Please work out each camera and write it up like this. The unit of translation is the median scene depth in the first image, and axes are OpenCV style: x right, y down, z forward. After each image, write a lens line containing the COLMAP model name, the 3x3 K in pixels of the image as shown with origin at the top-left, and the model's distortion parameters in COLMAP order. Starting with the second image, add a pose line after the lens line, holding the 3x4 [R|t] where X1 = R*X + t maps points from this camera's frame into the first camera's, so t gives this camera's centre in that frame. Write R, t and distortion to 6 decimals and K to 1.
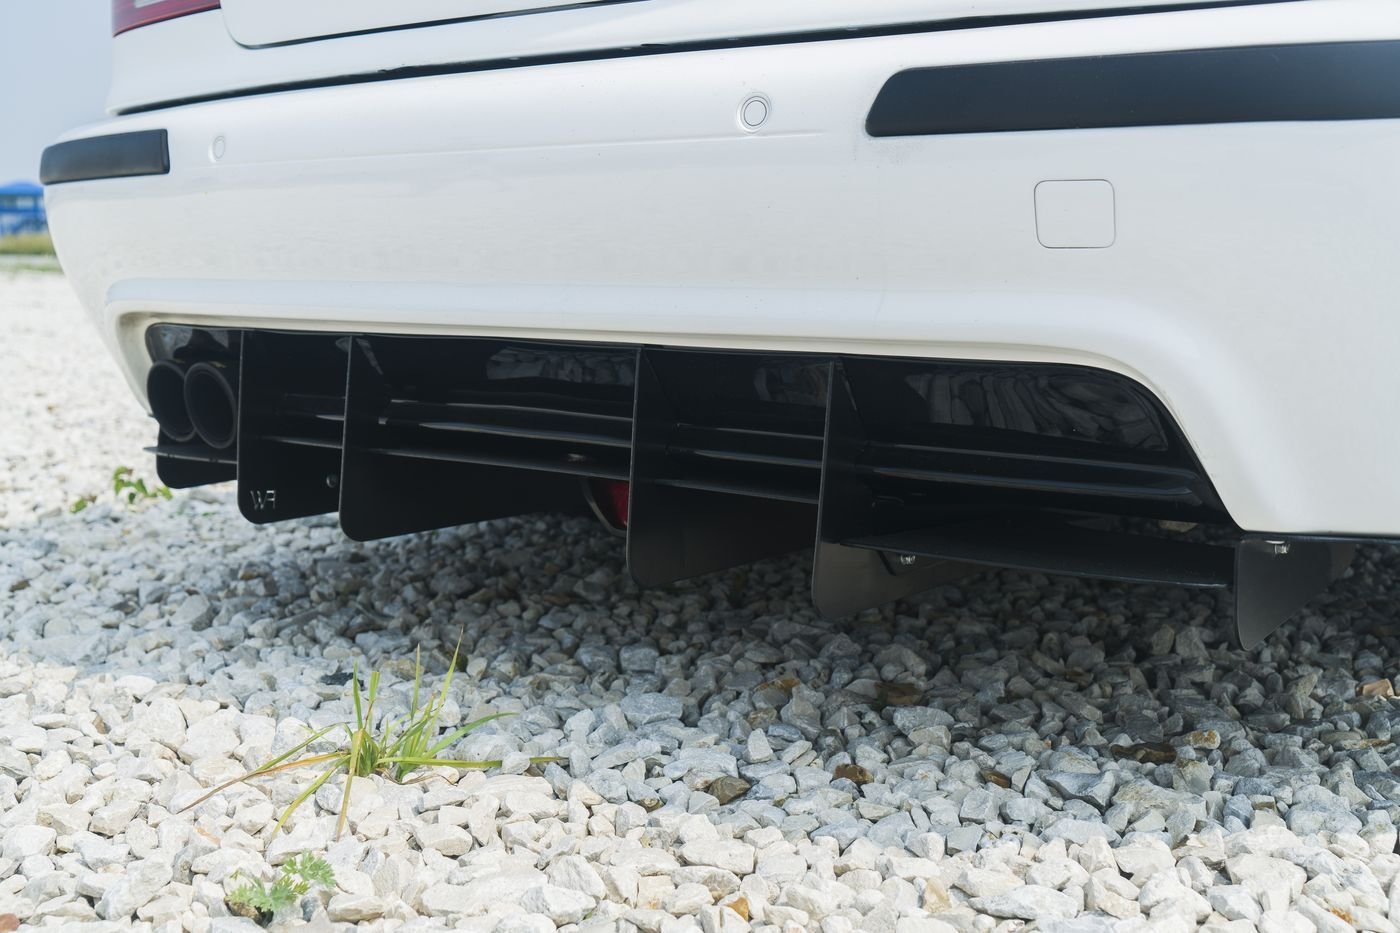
lens RADIAL K [[1630.6, 0, 700.0], [0, 1630.6, 466.5], [0, 0, 1]] dist [0.009153, 0.010886]
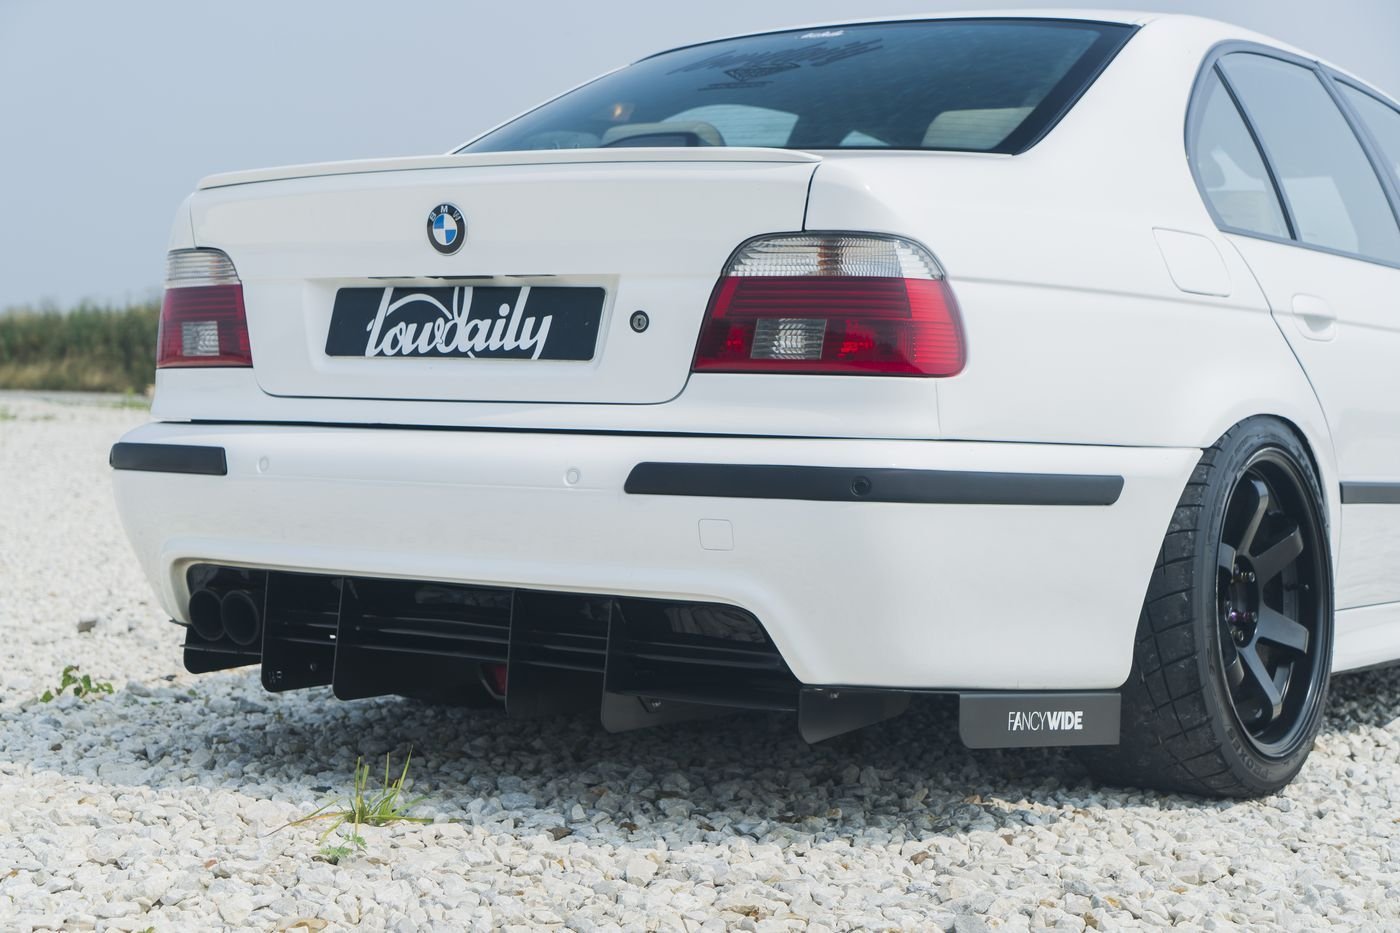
lens RADIAL K [[2681.7, 0, 646.2], [0, 2681.7, 464.9], [0, 0, 1]] dist [0.057367, 0.229090]
pose [[0.999813, 0.008326, 0.017427, 0.044952], [-0.006728, 0.995935, -0.089828, 0.045005], [-0.018104, 0.089694, 0.995805, -1.557476]]
